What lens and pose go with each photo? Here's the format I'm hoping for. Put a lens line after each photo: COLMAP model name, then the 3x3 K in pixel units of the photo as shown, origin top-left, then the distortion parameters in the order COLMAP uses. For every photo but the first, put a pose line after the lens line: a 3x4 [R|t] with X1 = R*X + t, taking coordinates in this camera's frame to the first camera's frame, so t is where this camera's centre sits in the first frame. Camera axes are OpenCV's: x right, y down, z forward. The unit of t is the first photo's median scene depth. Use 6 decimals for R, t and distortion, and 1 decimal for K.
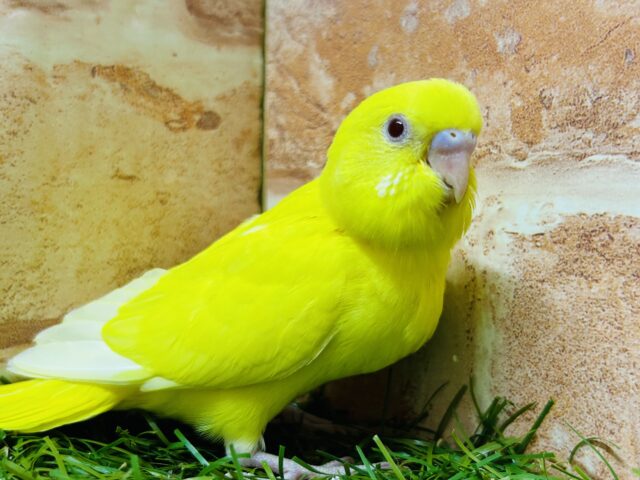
lens RADIAL K [[880.3, 0, 320.0], [0, 880.3, 240.0], [0, 0, 1]] dist [-0.033039, -0.101740]
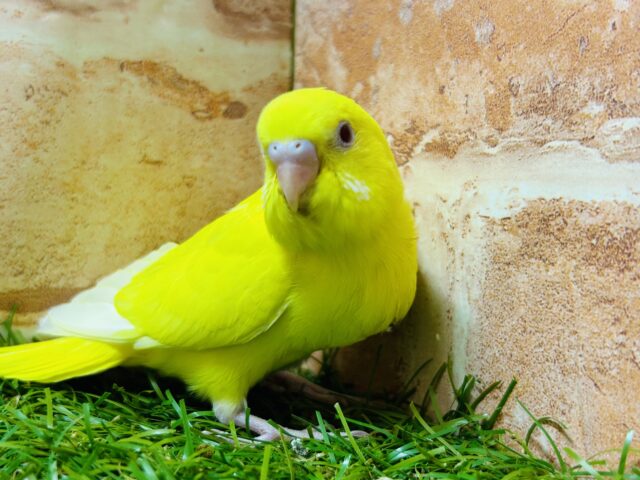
lens RADIAL K [[880.3, 0, 320.0], [0, 880.3, 240.0], [0, 0, 1]] dist [-0.033039, -0.101740]
pose [[0.982358, 0.020437, -0.185890, 0.211989], [-0.018322, 0.999746, 0.013088, 0.008879], [0.186111, -0.009451, 0.982483, -0.050875]]
